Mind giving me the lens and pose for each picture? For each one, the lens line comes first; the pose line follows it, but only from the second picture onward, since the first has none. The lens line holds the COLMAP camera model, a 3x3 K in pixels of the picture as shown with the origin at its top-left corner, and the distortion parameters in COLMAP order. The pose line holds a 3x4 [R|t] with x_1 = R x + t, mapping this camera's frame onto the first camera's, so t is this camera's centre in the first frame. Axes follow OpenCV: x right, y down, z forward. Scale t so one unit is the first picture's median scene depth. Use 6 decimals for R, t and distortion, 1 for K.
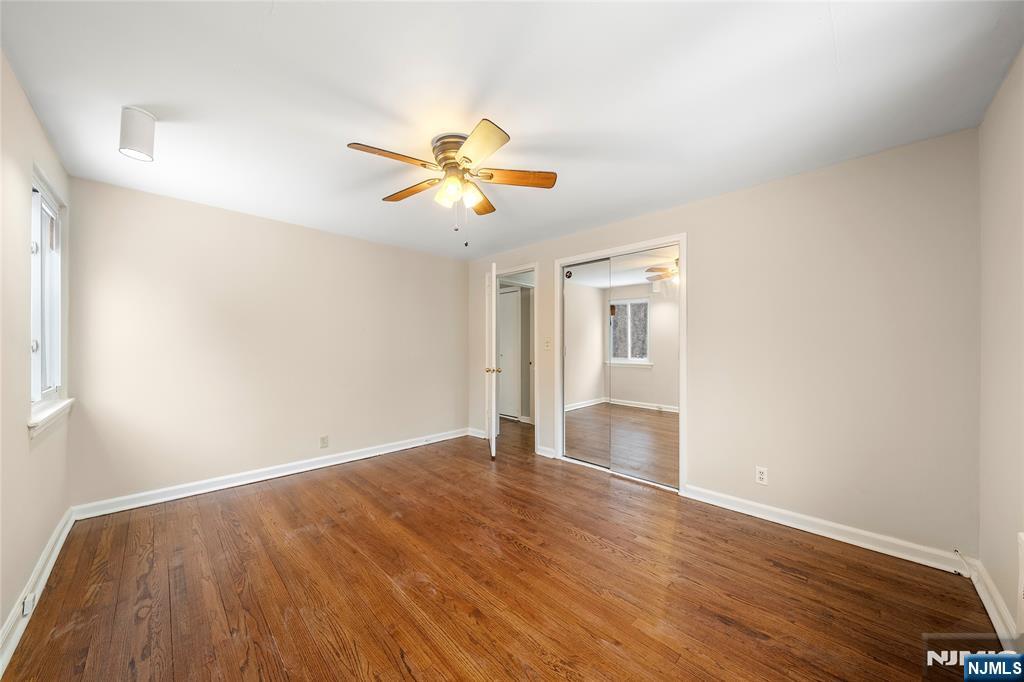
lens RADIAL K [[352.7, 0, 508.7], [0, 352.7, 345.1], [0, 0, 1]] dist [-0.001816, -0.000166]
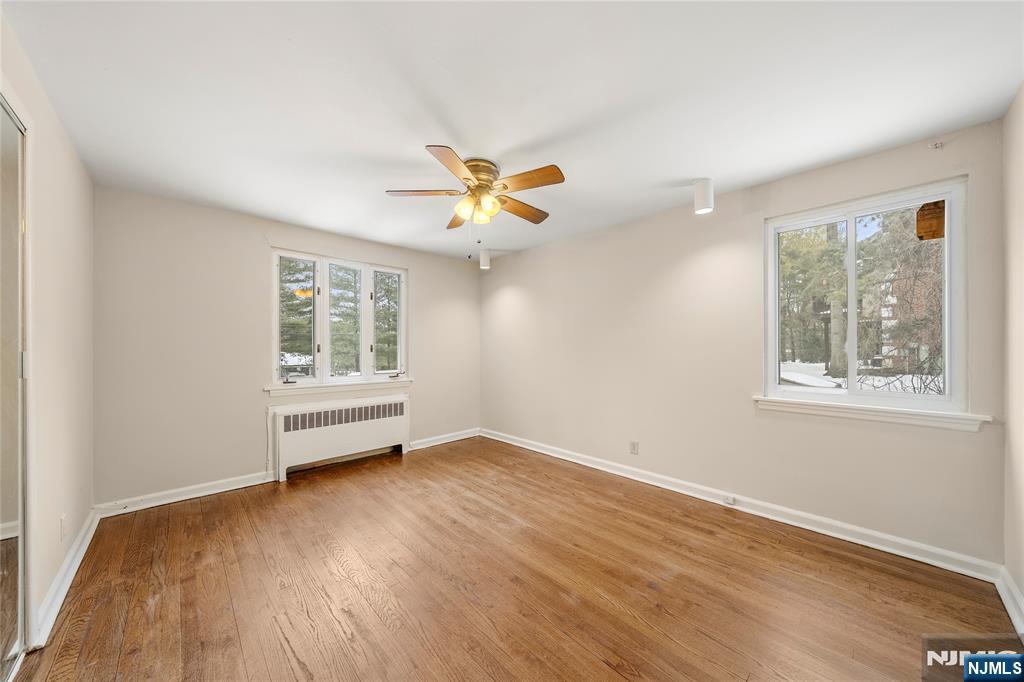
lens RADIAL K [[352.7, 0, 508.7], [0, 352.7, 345.1], [0, 0, 1]] dist [-0.001816, -0.000166]
pose [[-0.999545, 0.001061, 0.030141, -0.275022], [0.000928, 0.999990, -0.004426, -0.002069], [-0.030145, -0.004396, -0.999536, 2.099694]]
